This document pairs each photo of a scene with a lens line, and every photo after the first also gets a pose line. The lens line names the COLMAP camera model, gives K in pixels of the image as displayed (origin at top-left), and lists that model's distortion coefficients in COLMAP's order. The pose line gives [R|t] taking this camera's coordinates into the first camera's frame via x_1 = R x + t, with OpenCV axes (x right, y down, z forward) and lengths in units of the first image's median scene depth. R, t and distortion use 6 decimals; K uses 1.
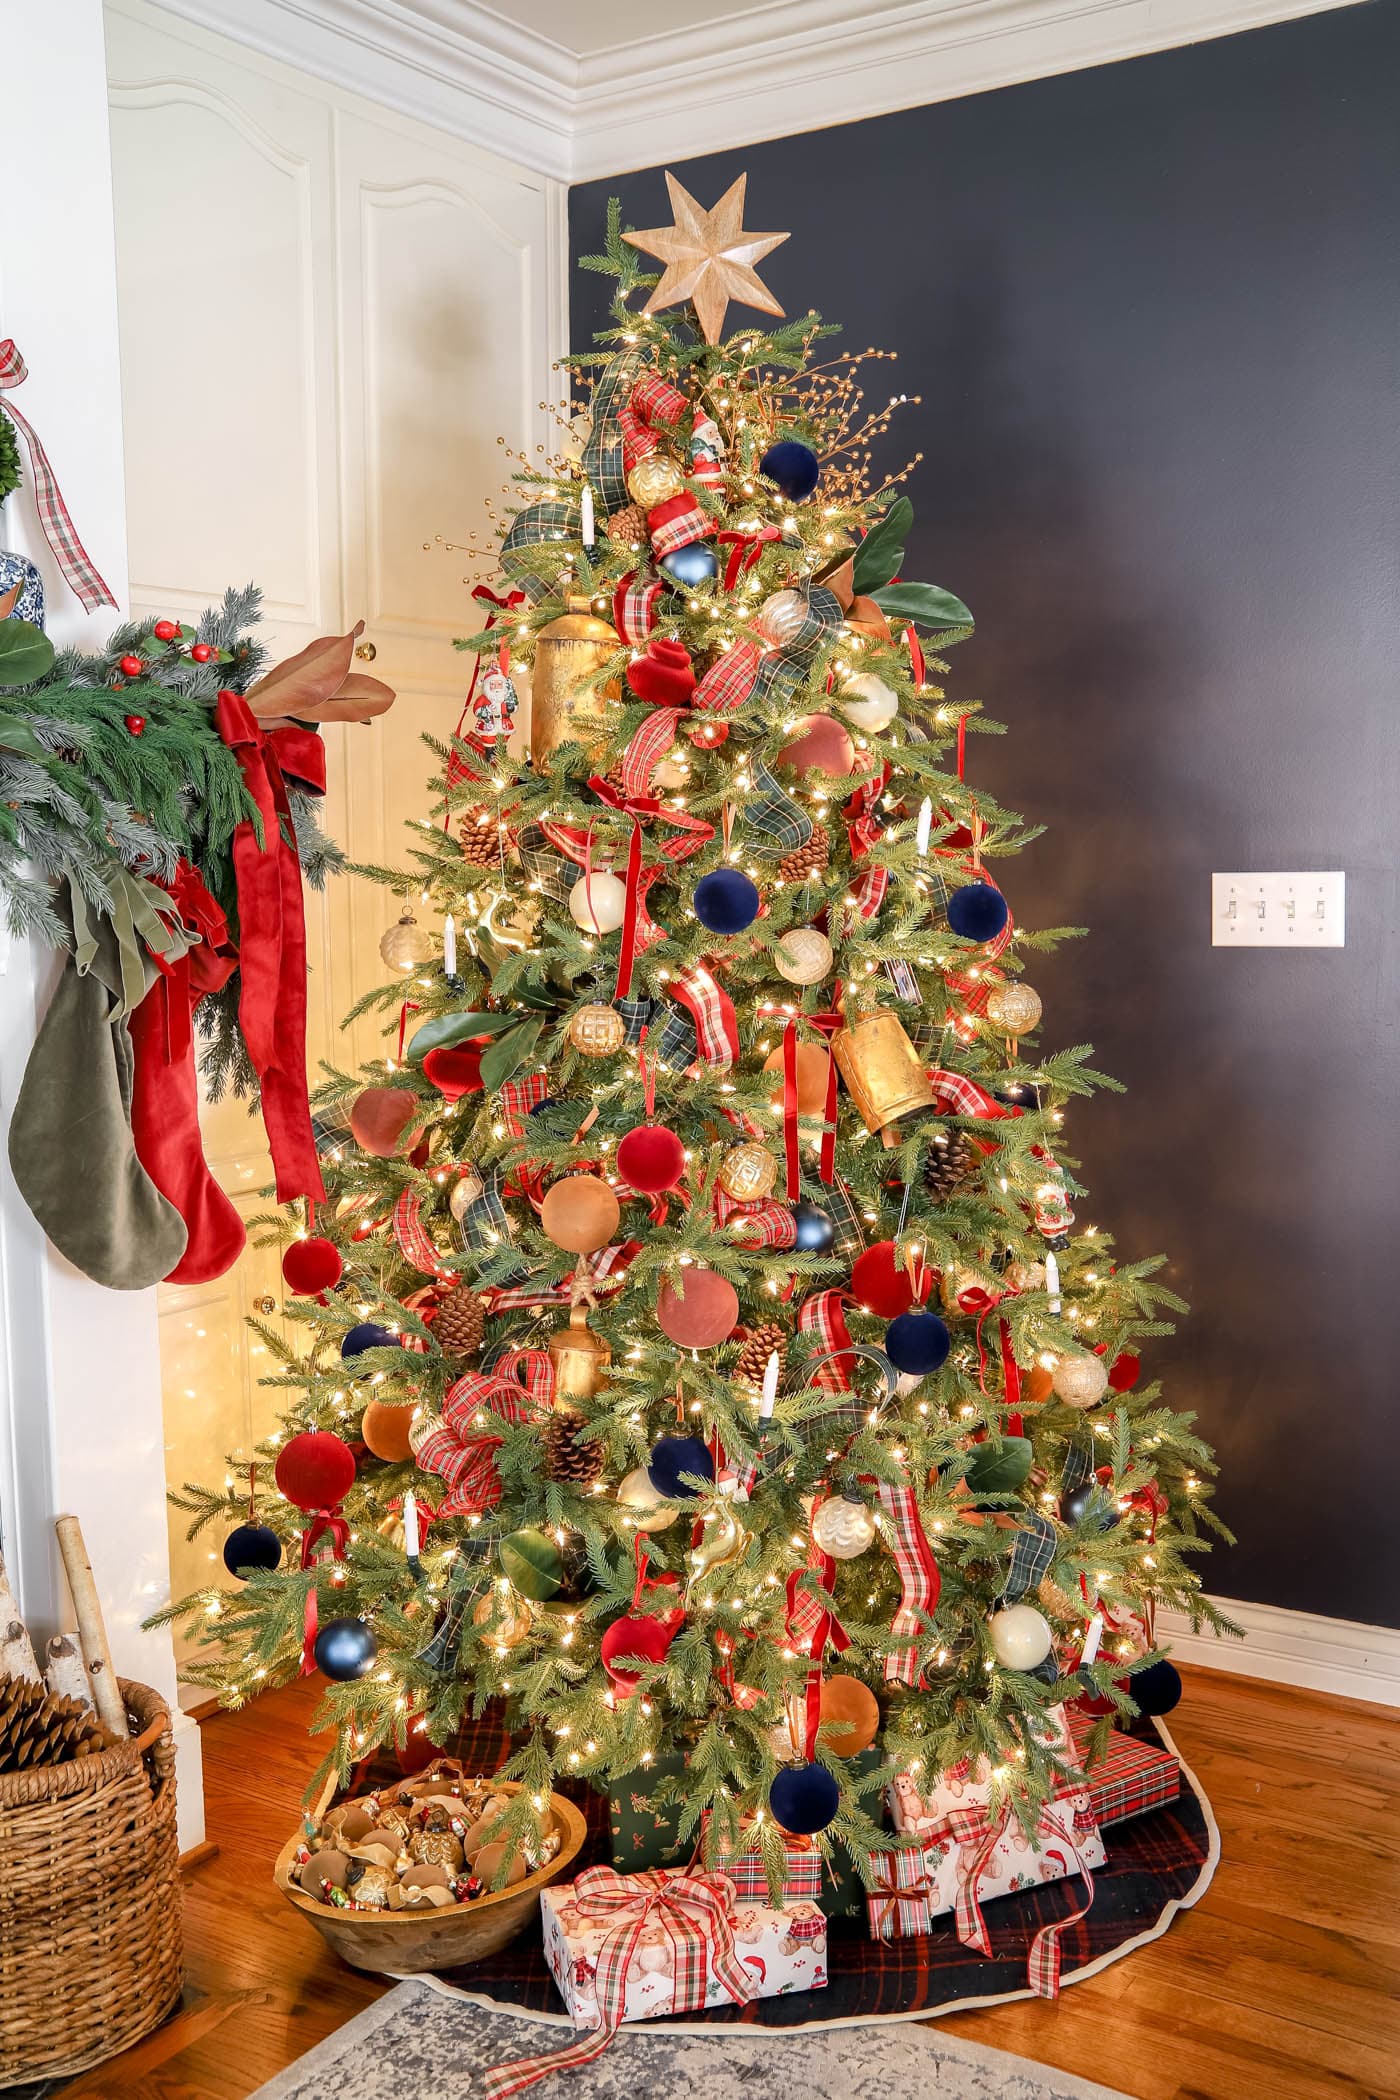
lens RADIAL K [[2044.5, 0, 715.2], [0, 2044.5, 1064.1], [0, 0, 1]] dist [-0.042712, 0.103805]
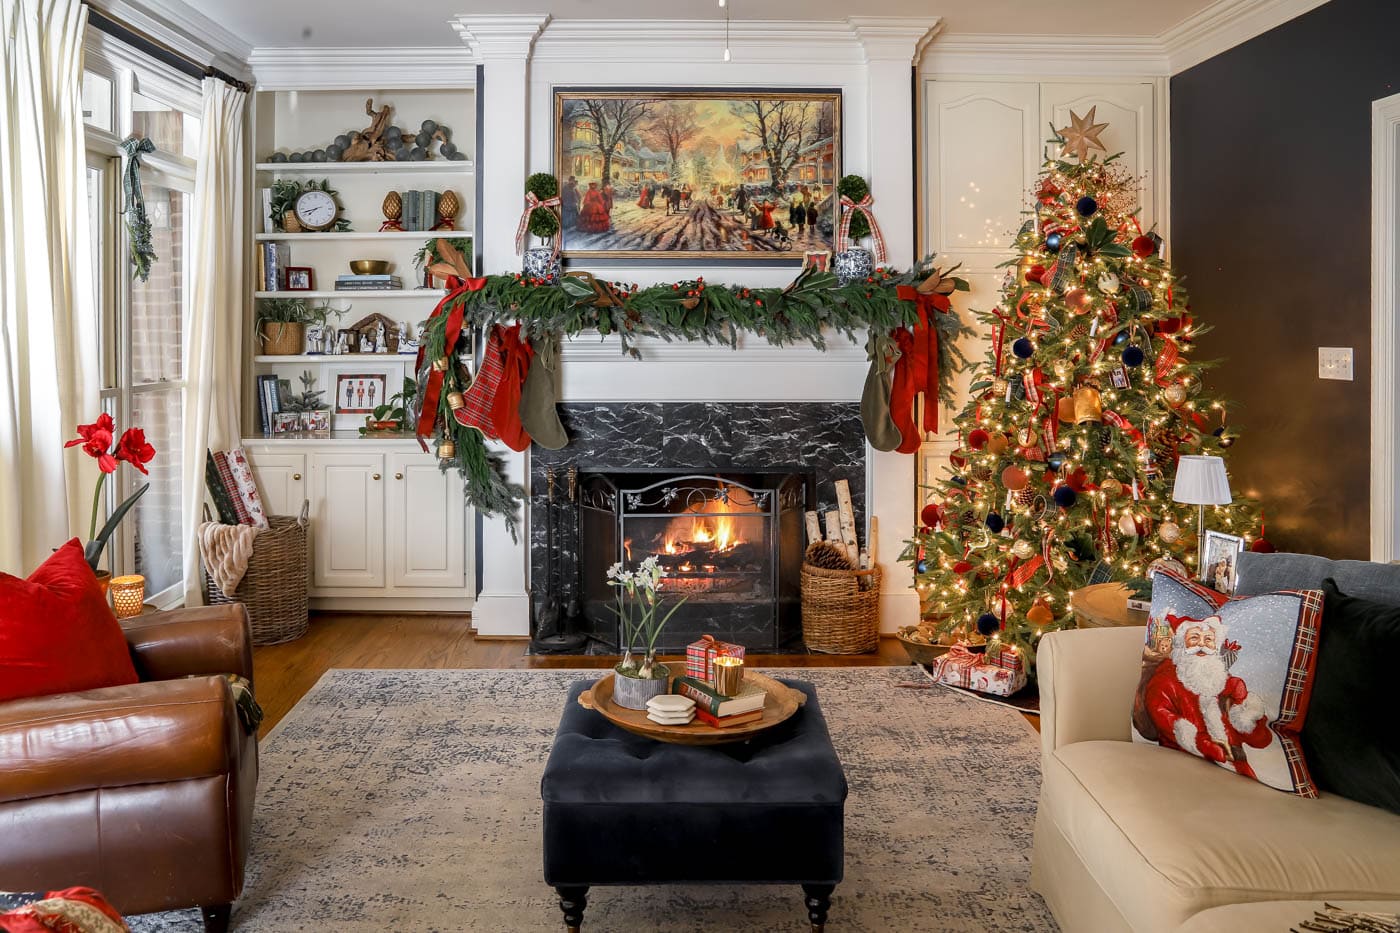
lens RADIAL K [[1138.2, 0, 694.3], [0, 1138.2, 304.4], [0, 0, 1]] dist [-0.065825, 0.004543]
pose [[0.561915, -0.001125, -0.827194, 1.084409], [-0.094344, 0.993387, -0.065439, 0.015622], [0.821797, 0.114812, 0.558093, -0.374149]]
